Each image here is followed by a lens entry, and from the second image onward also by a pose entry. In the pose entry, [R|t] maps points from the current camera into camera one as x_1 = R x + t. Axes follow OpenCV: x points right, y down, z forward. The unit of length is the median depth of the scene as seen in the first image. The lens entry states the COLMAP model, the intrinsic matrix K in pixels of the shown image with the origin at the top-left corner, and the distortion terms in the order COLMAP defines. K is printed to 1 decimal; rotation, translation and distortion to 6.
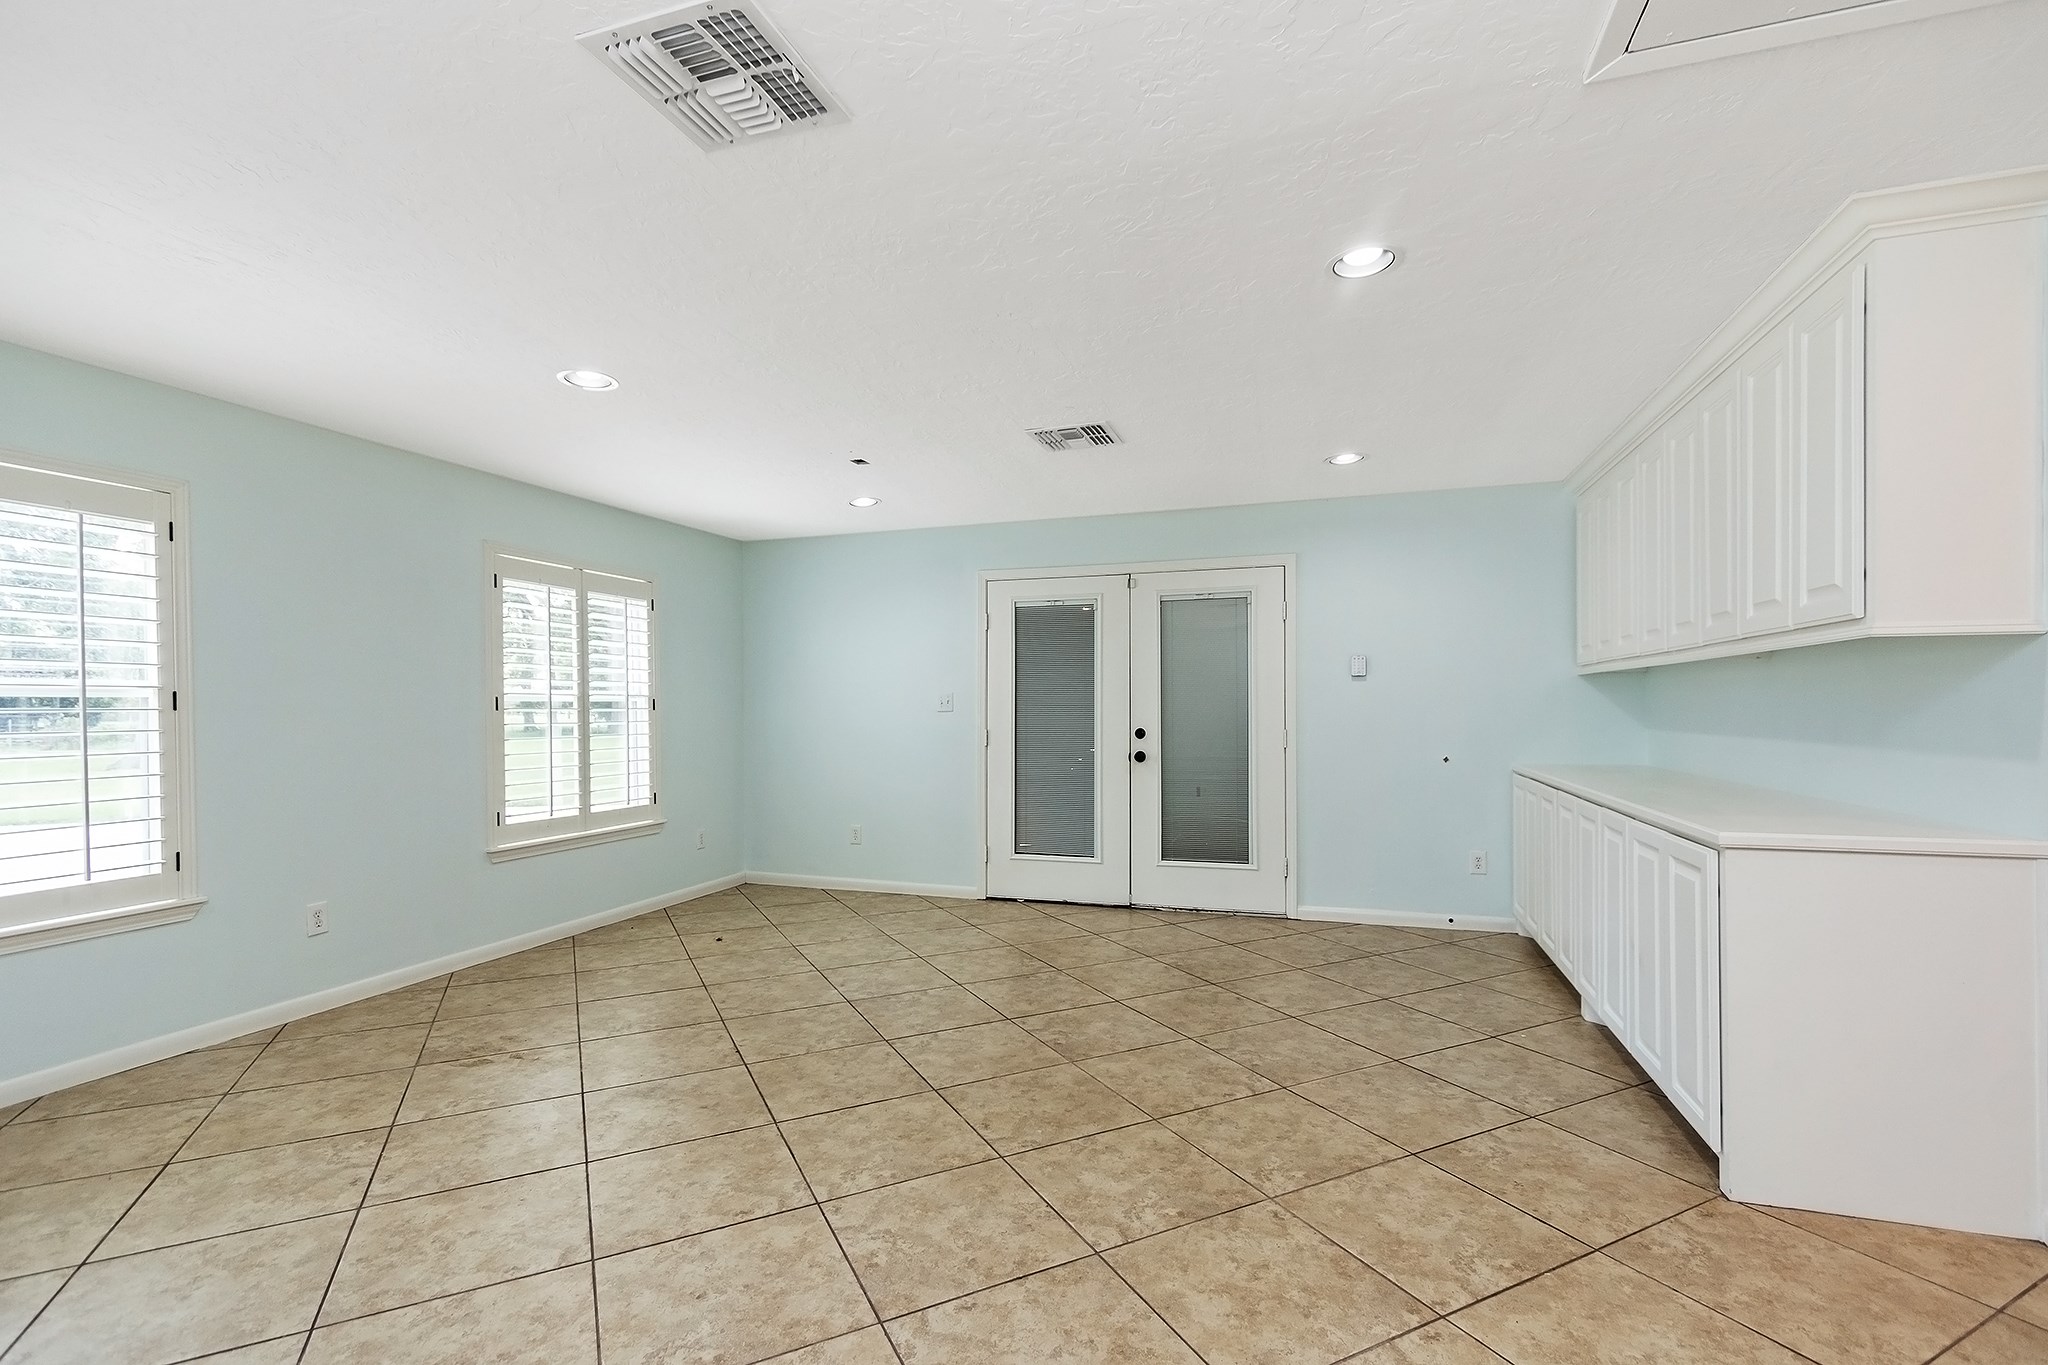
lens RADIAL K [[937.1, 0, 1041.0], [0, 937.1, 695.3], [0, 0, 1]] dist [0.011949, -0.004029]
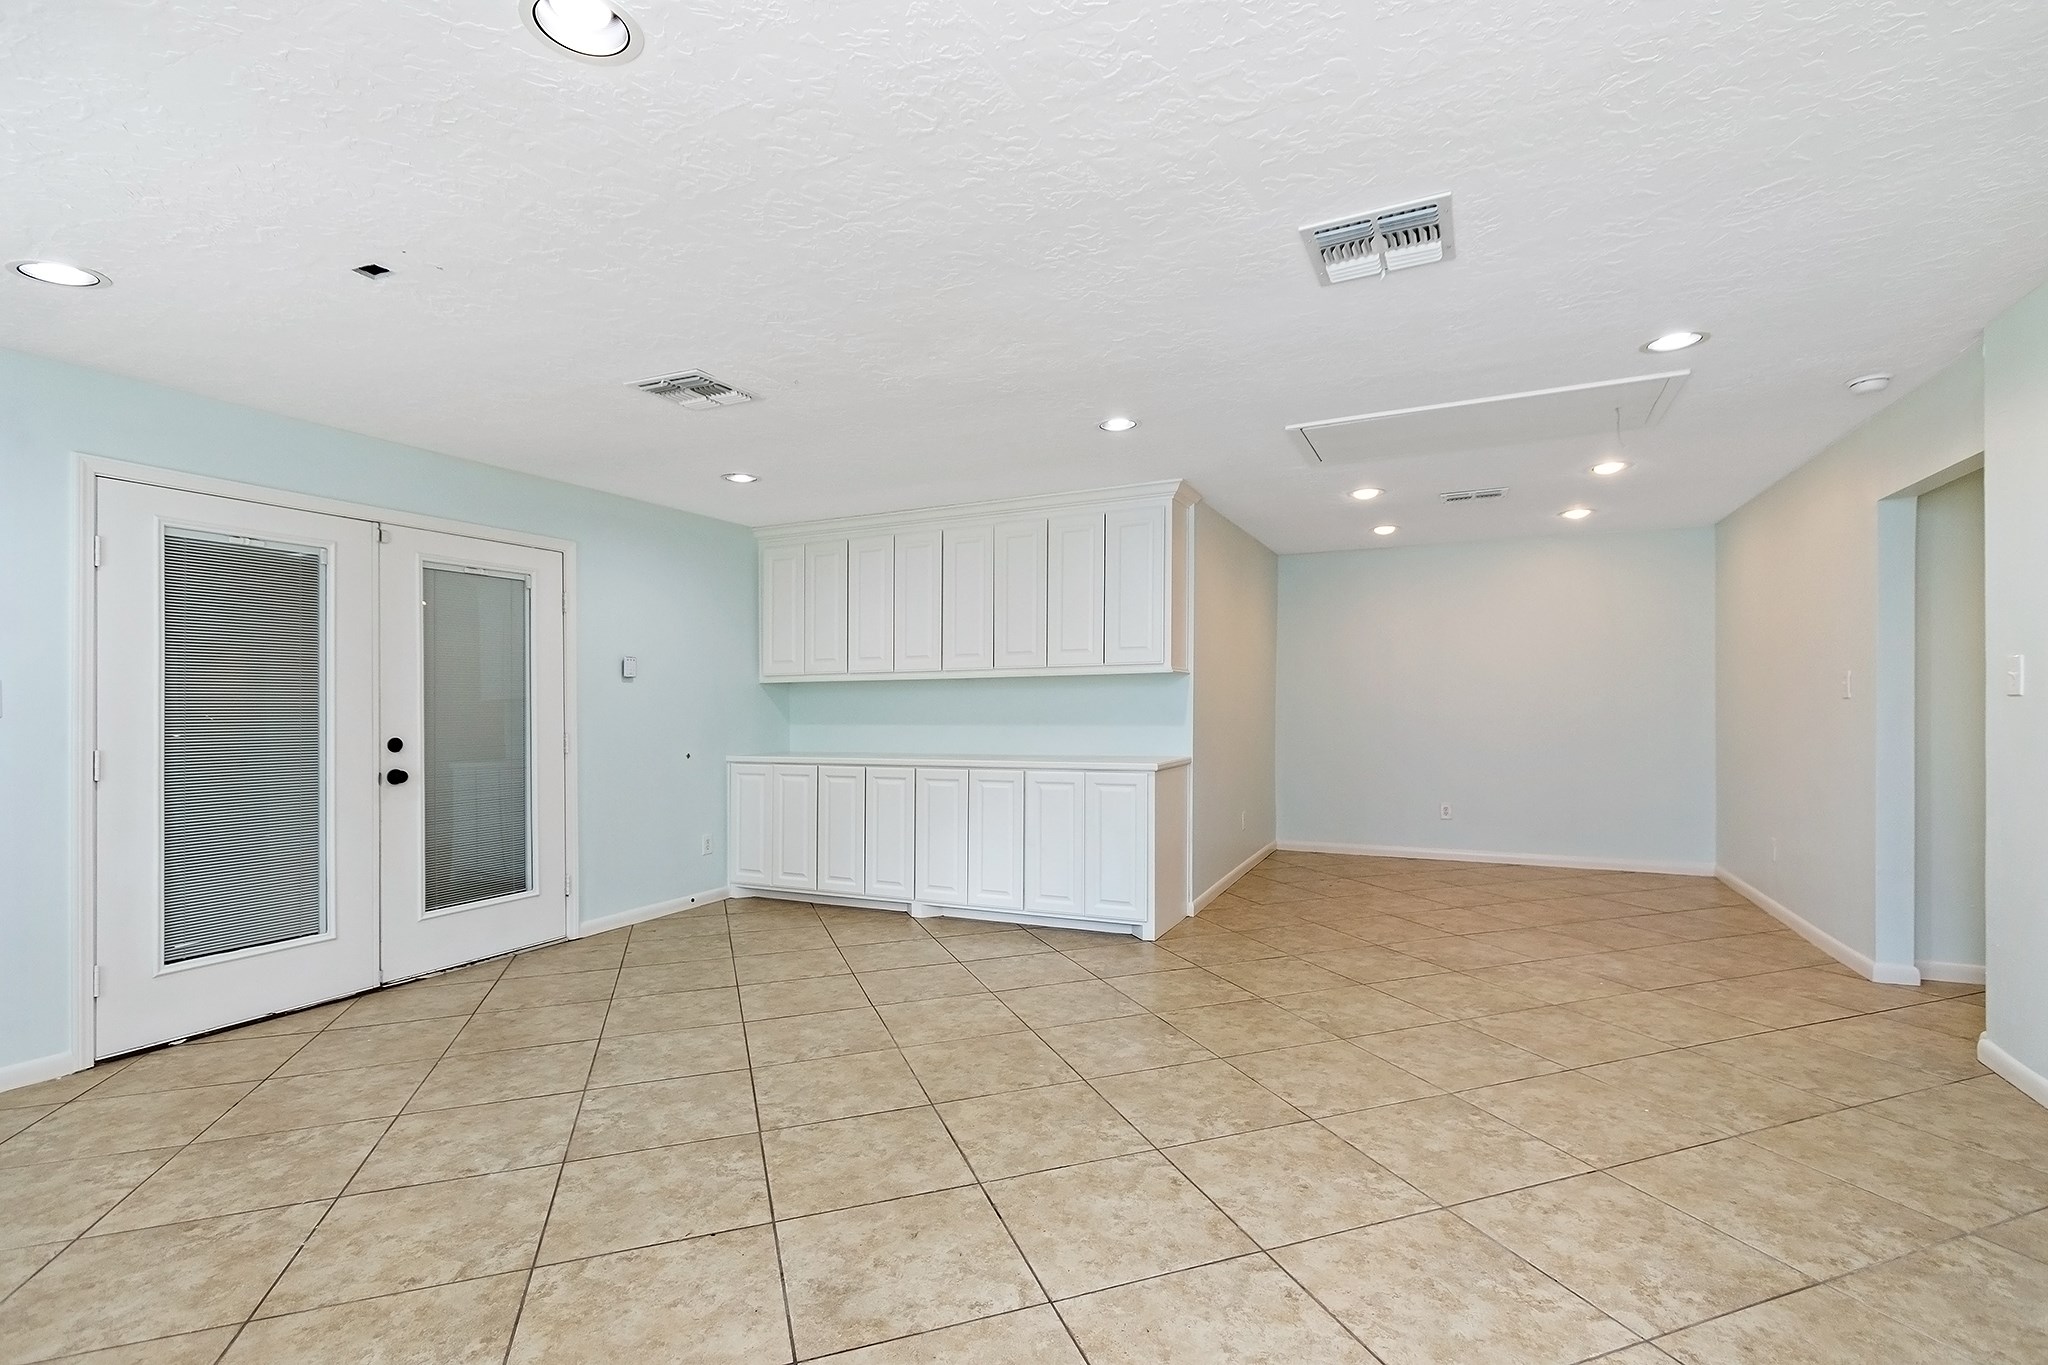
lens RADIAL K [[937.1, 0, 1029.6], [0, 937.1, 699.0], [0, 0, 1]] dist [0.011949, -0.004029]
pose [[0.121030, 0.012614, 0.992569, -0.593270], [-0.003896, 0.999918, -0.012232, 0.012690], [-0.992641, -0.002387, 0.121069, 0.446809]]
